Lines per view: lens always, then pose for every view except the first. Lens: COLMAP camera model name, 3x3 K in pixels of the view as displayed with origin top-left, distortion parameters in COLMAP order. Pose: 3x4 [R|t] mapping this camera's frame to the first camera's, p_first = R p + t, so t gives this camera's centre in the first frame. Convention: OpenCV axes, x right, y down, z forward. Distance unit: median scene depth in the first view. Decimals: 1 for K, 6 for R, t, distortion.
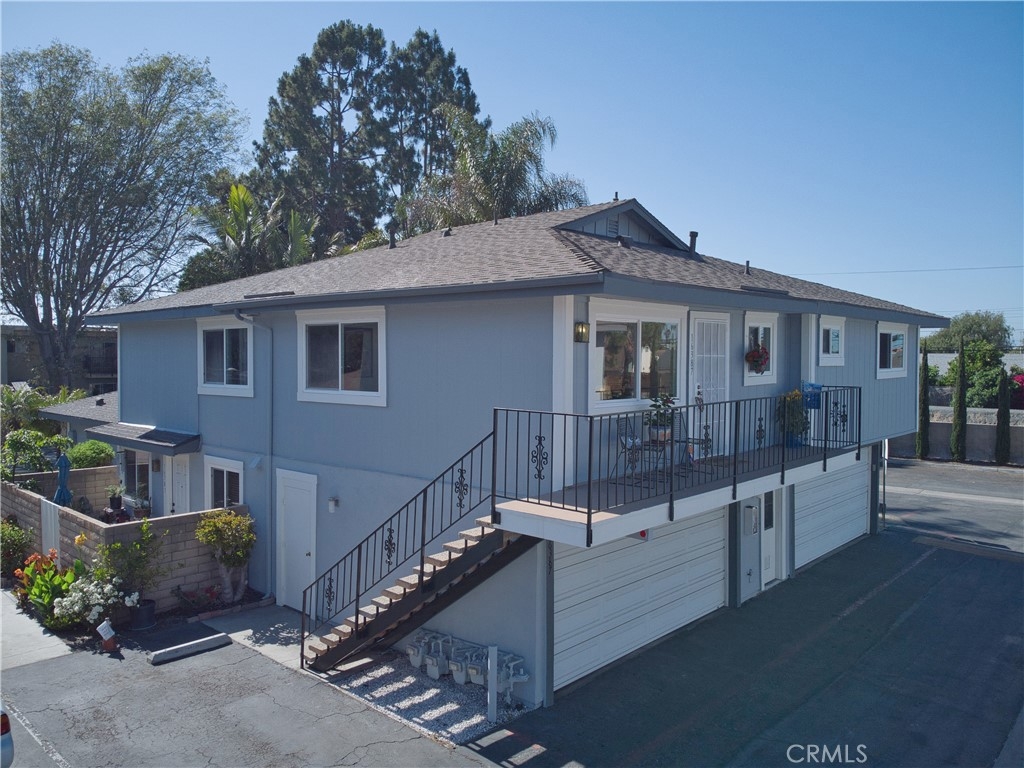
lens RADIAL K [[763.4, 0, 507.9], [0, 763.4, 376.8], [0, 0, 1]] dist [-0.008614, -0.037408]
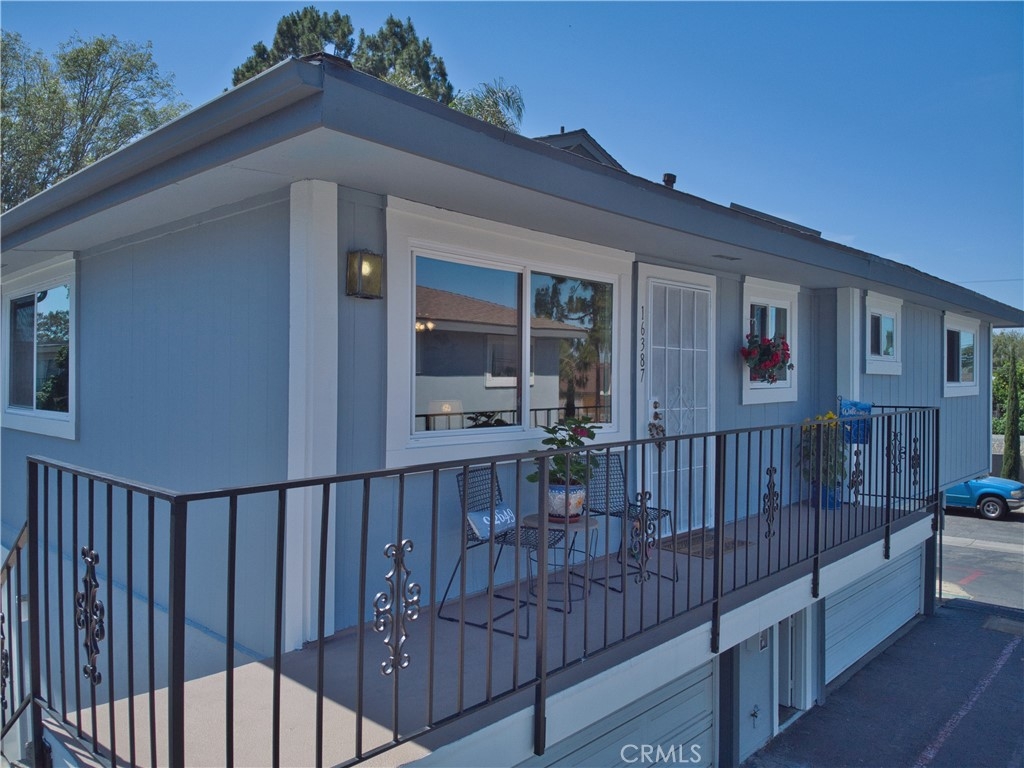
lens RADIAL K [[763.4, 0, 516.7], [0, 763.4, 386.7], [0, 0, 1]] dist [-0.008614, -0.037408]
pose [[0.999998, 0.001537, -0.001263, 0.125667], [-0.001563, 0.999788, -0.020518, 0.009459], [0.001231, 0.020520, 0.999789, 0.380133]]
